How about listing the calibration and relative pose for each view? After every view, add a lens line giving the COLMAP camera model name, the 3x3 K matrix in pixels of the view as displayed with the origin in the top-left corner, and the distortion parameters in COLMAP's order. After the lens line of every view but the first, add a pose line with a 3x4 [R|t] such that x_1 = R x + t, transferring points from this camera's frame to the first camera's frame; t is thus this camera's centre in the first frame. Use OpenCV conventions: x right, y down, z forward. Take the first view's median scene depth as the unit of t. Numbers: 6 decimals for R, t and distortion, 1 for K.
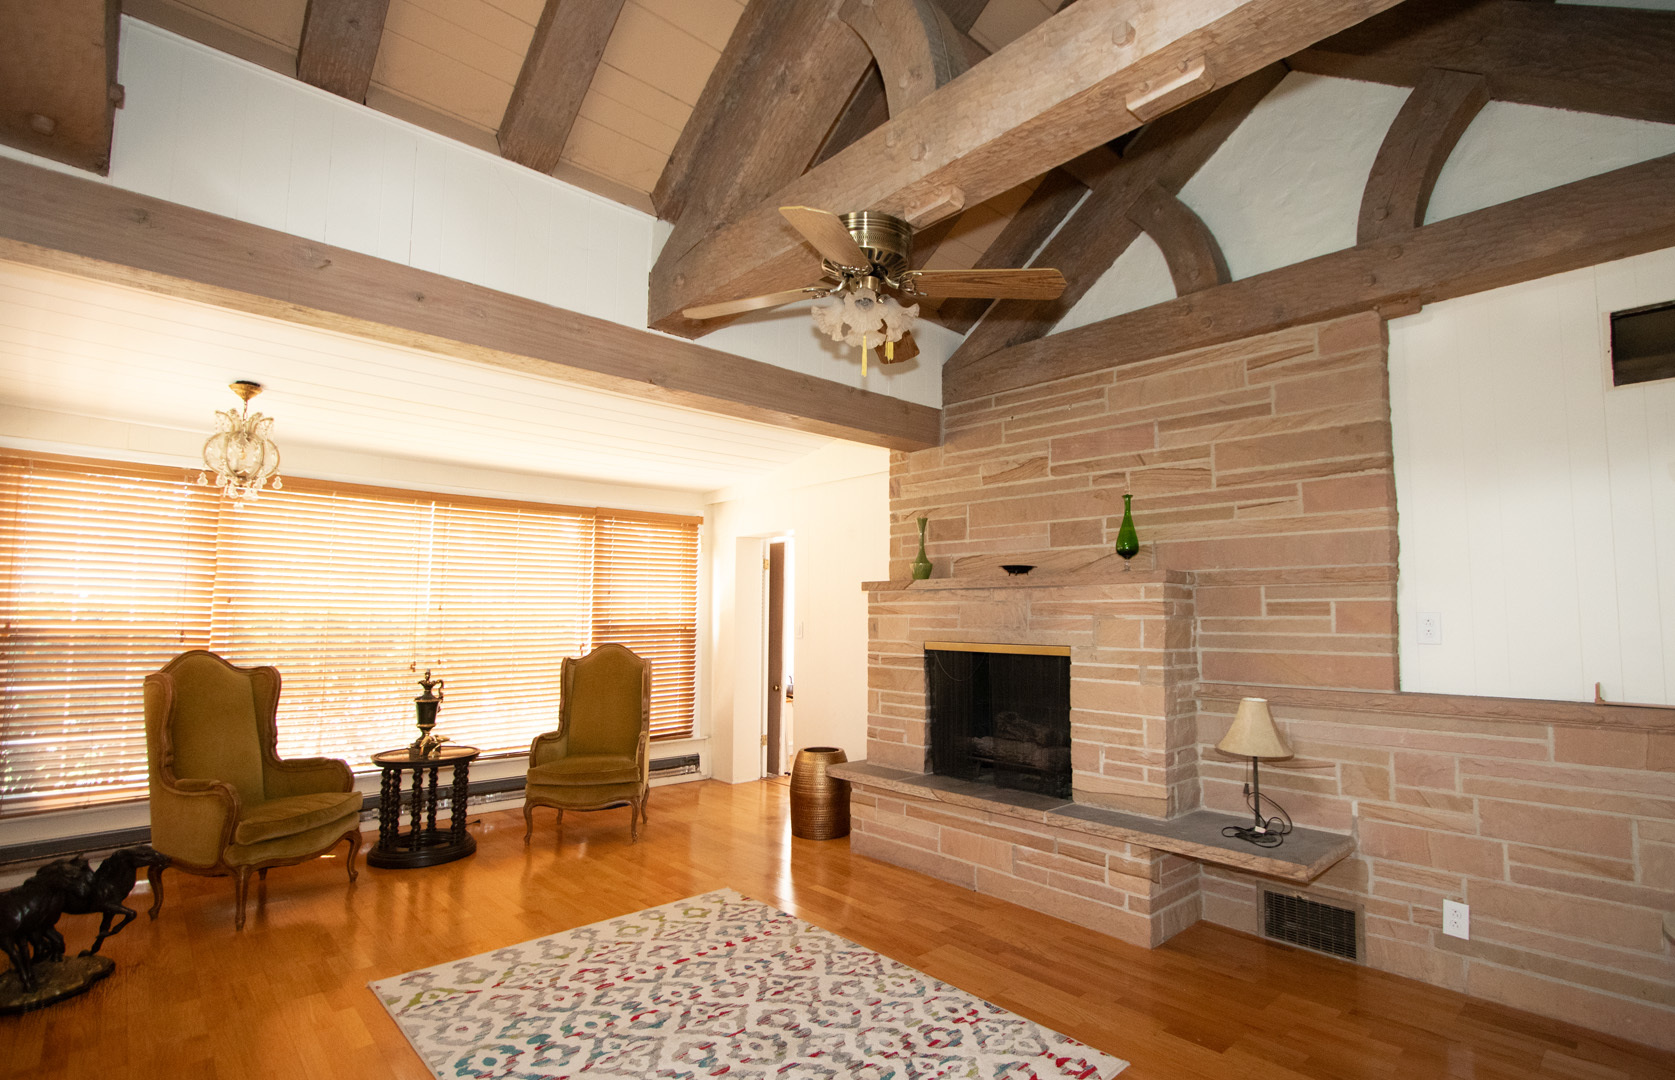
lens RADIAL K [[818.8, 0, 869.3], [0, 818.8, 560.6], [0, 0, 1]] dist [-0.000008, -0.000019]
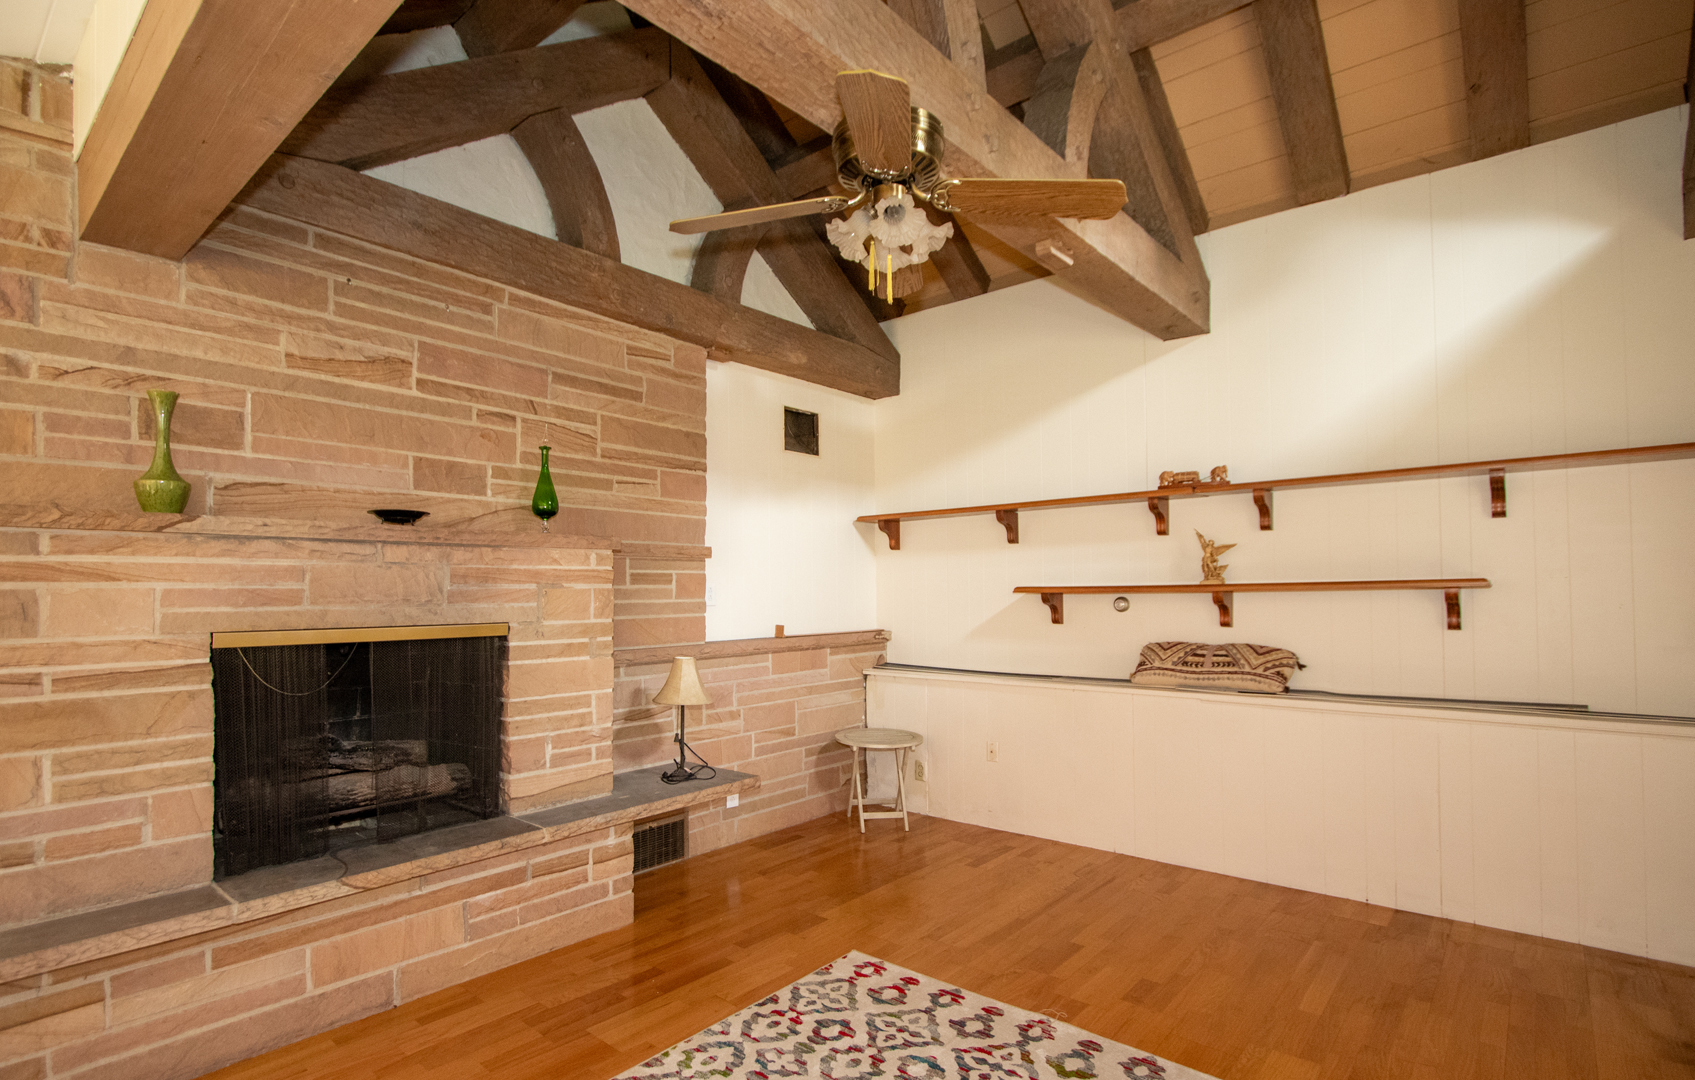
lens RADIAL K [[817.3, 0, 845.3], [0, 817.3, 578.9], [0, 0, 1]] dist [-0.001383, -0.000098]
pose [[-0.102597, 0.014326, 0.994620, -0.639685], [-0.057582, 0.998134, -0.020316, 0.065861], [-0.993055, -0.059356, -0.101581, 0.840392]]
